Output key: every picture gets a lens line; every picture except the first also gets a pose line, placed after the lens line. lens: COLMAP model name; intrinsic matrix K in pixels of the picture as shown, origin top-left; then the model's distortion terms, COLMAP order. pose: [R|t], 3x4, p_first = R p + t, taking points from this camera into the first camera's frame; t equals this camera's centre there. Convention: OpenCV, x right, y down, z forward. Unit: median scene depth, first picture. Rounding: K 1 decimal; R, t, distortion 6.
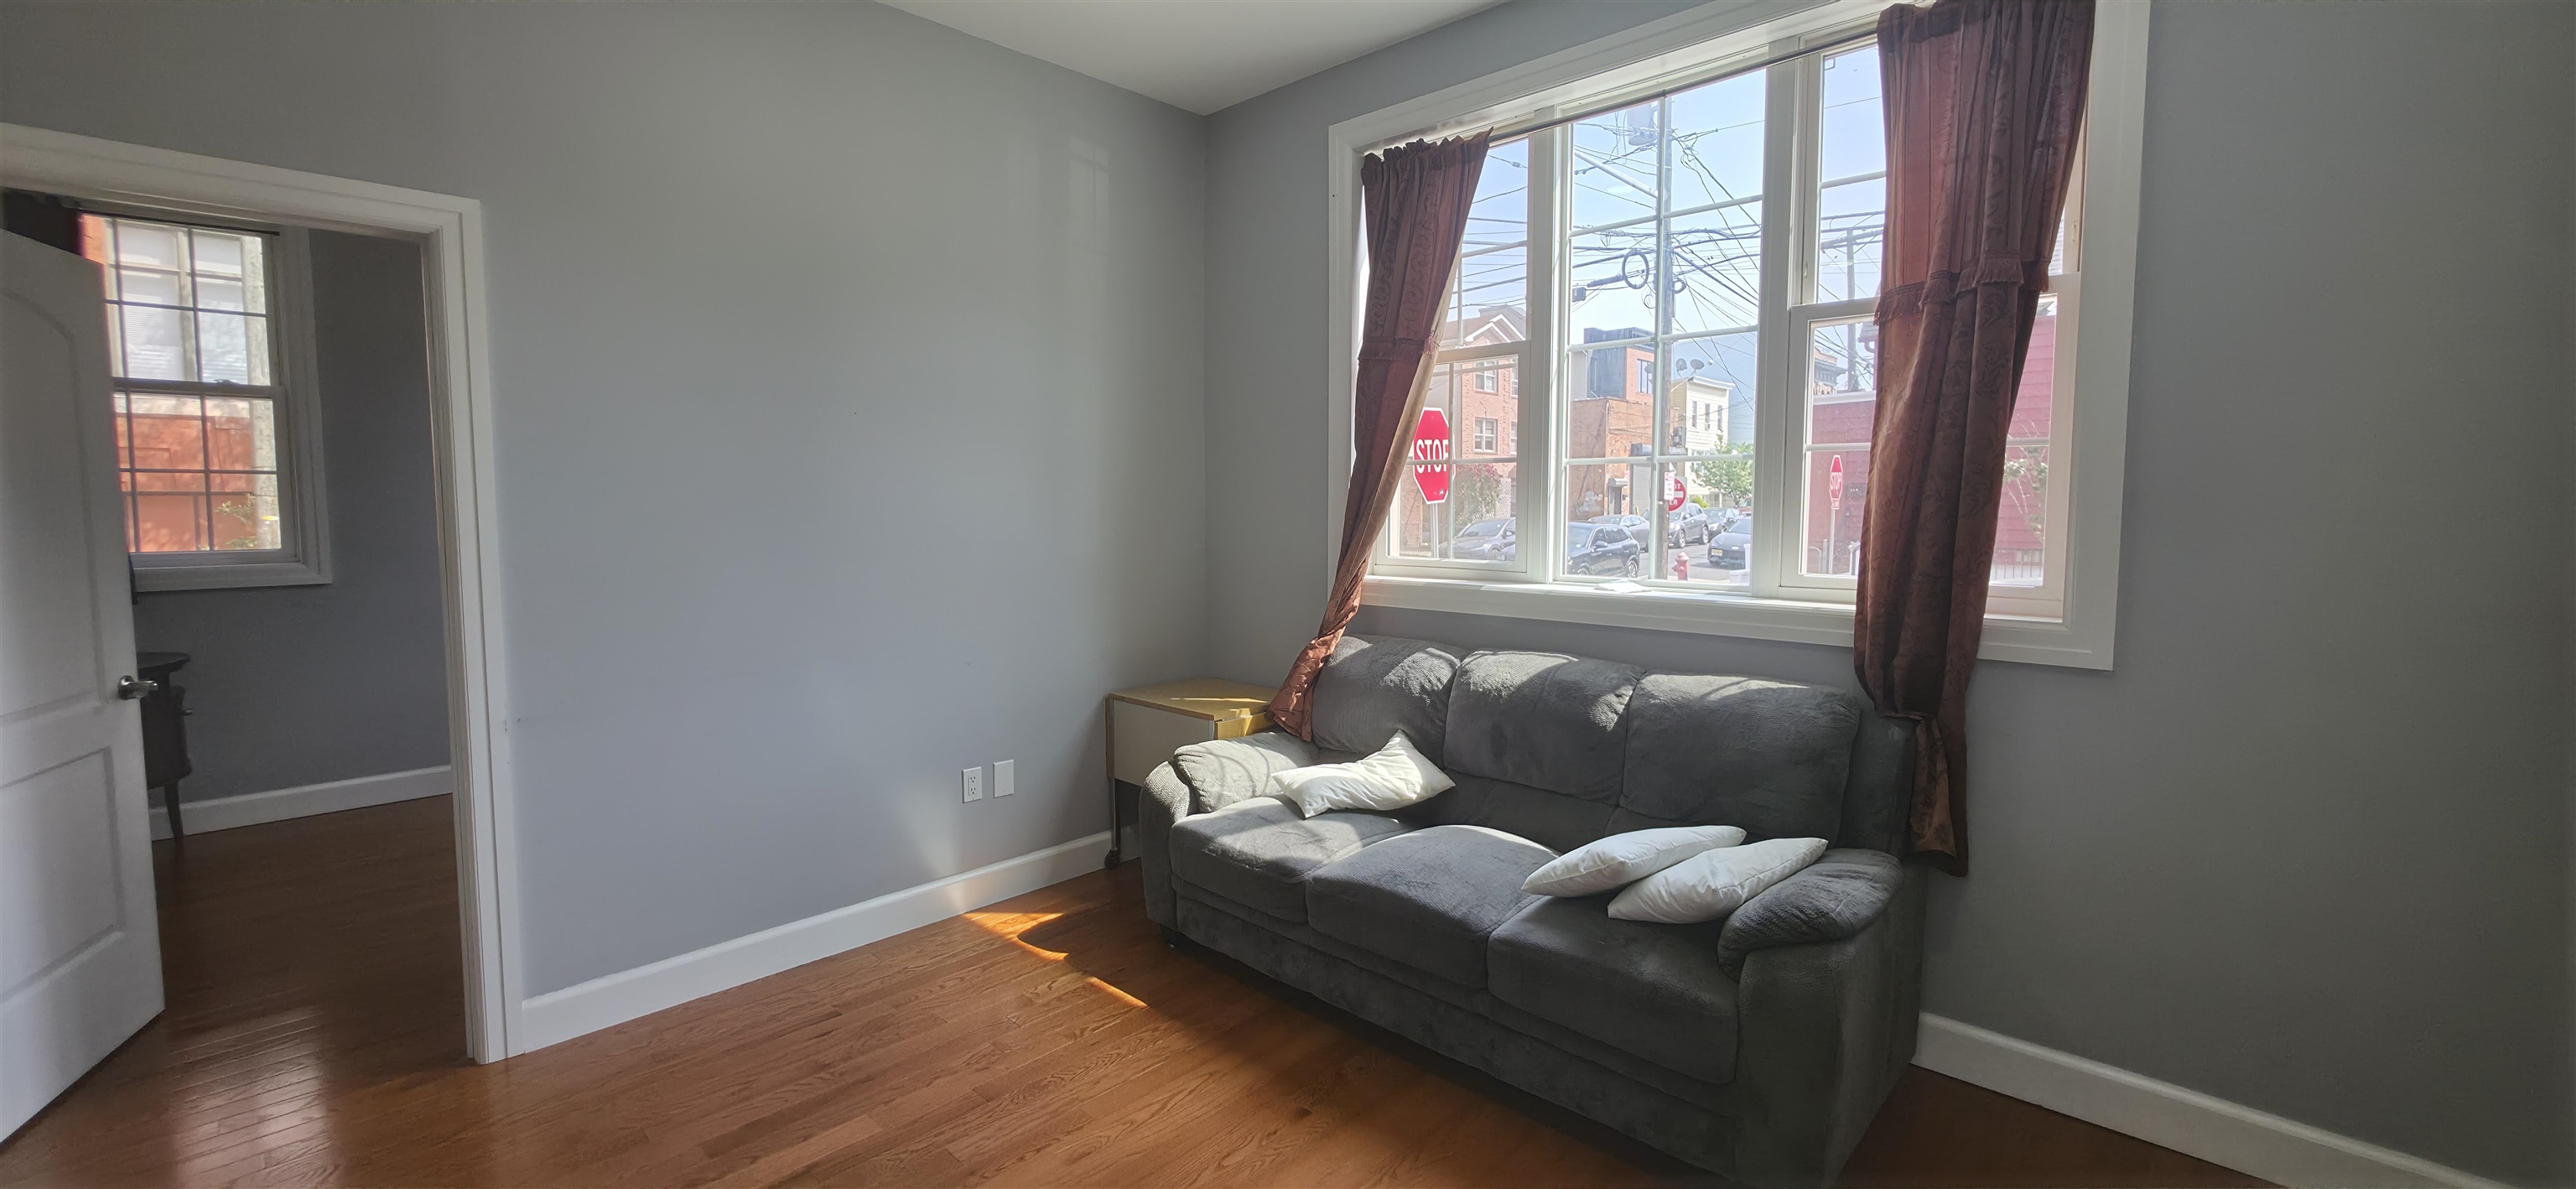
lens RADIAL K [[1035.2, 0, 1292.6], [0, 1035.2, 569.0], [0, 0, 1]] dist [0.001915, 0.000298]
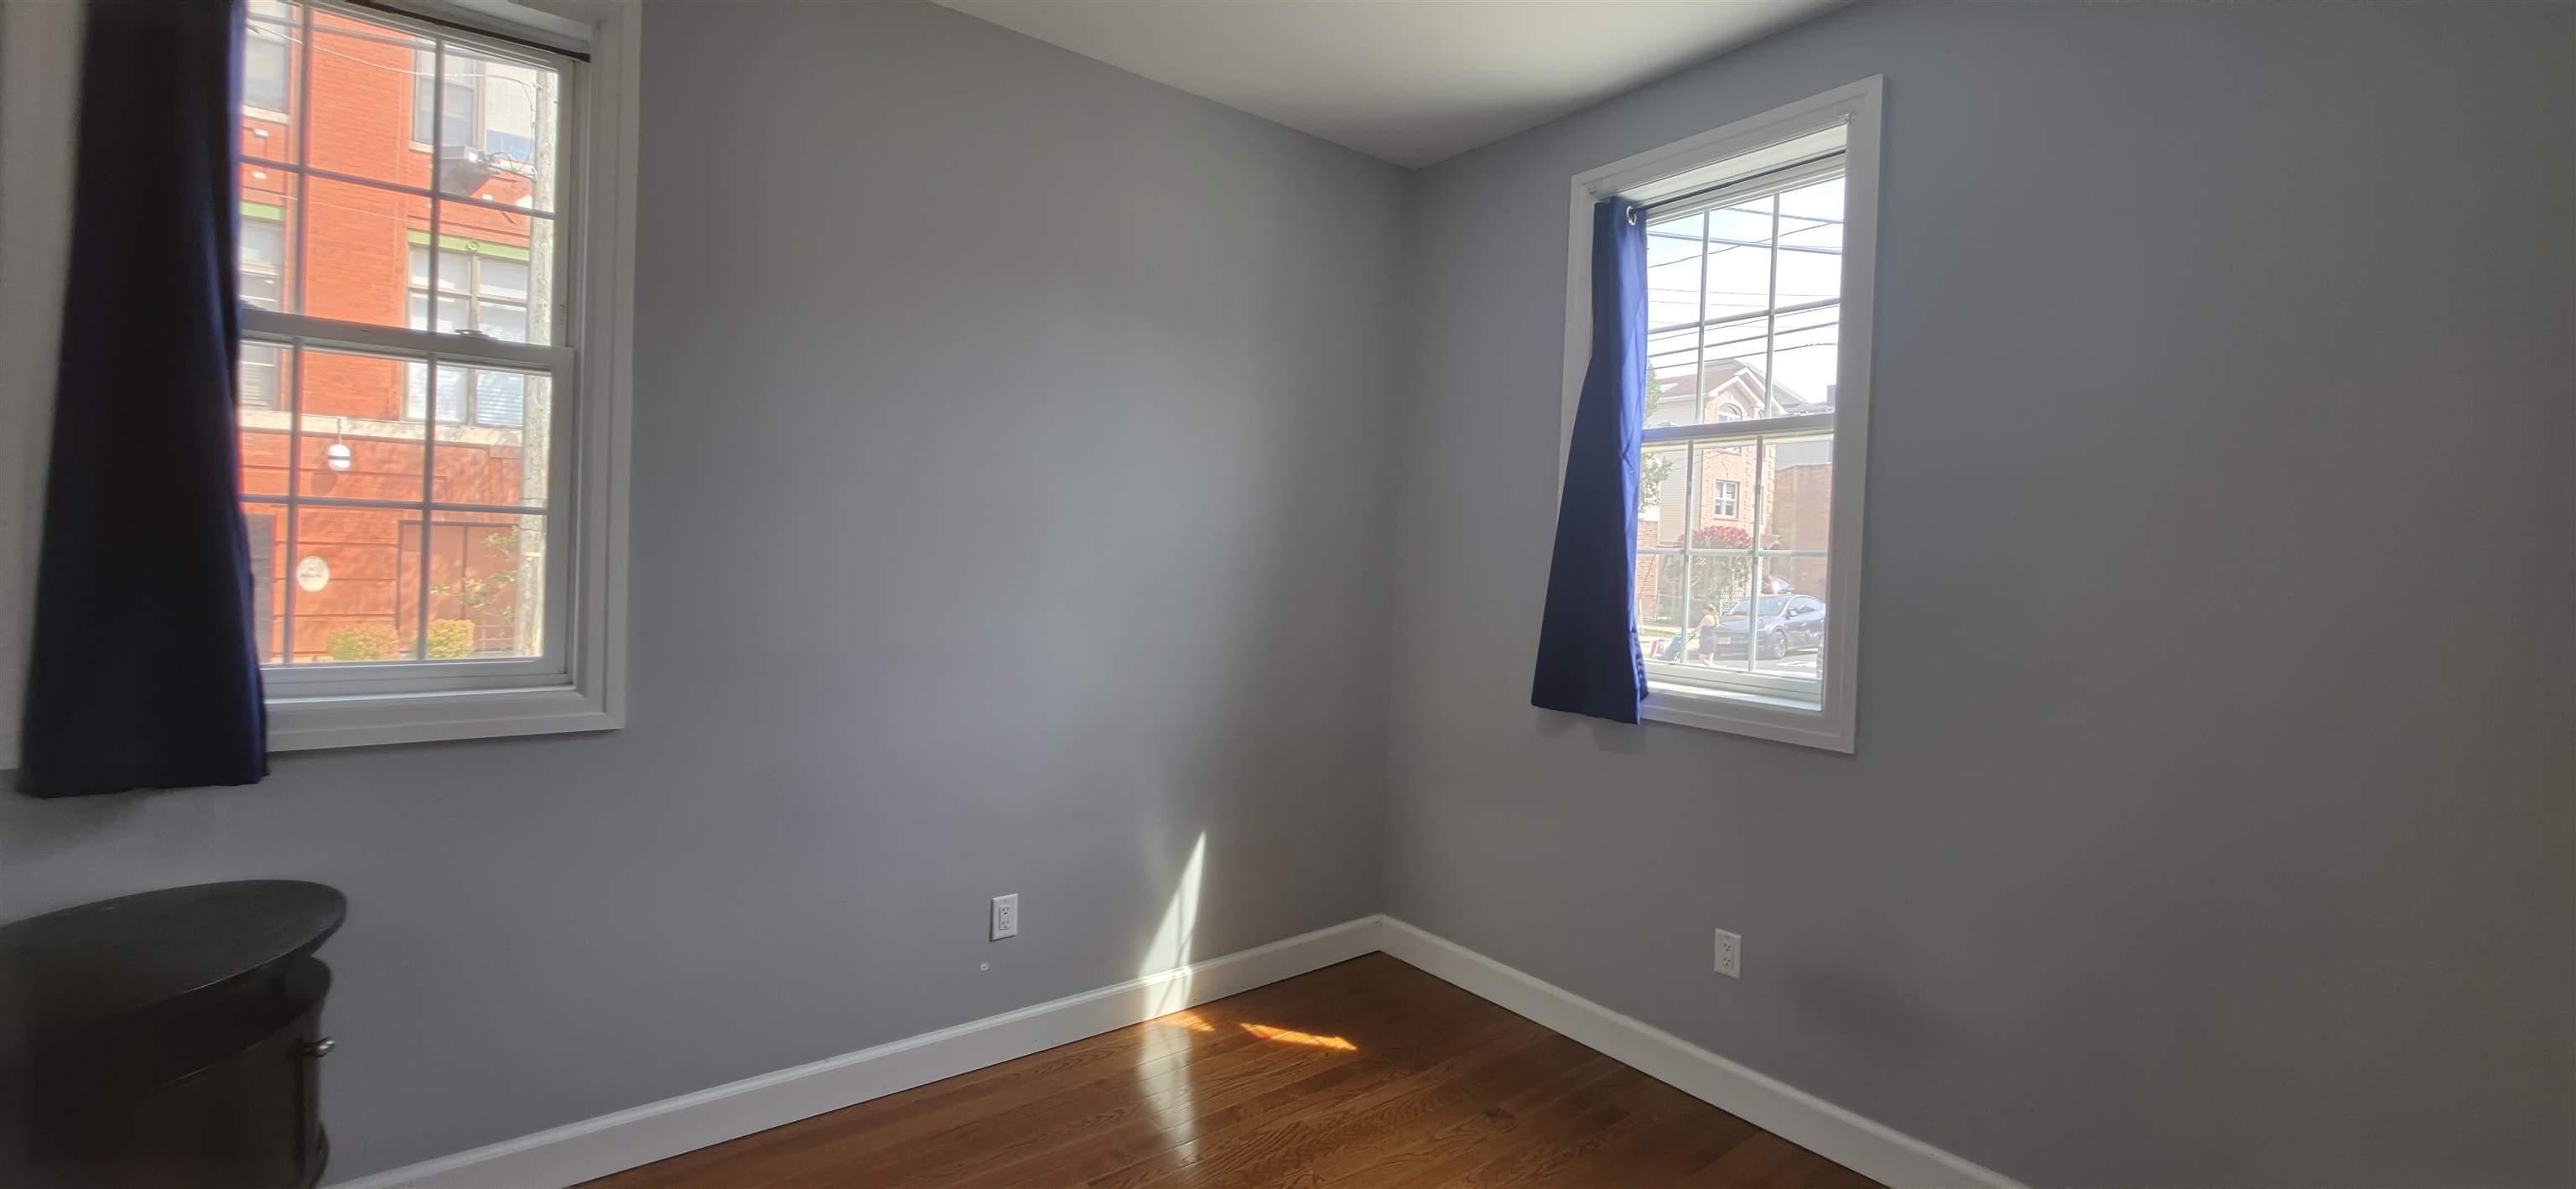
lens RADIAL K [[1035.2, 0, 1292.6], [0, 1035.2, 569.0], [0, 0, 1]] dist [0.001915, 0.000298]
pose [[0.988827, 0.038131, -0.144108, -0.157106], [-0.045813, 0.997679, -0.050375, -0.016417], [0.141852, 0.056414, 0.988279, 0.159187]]
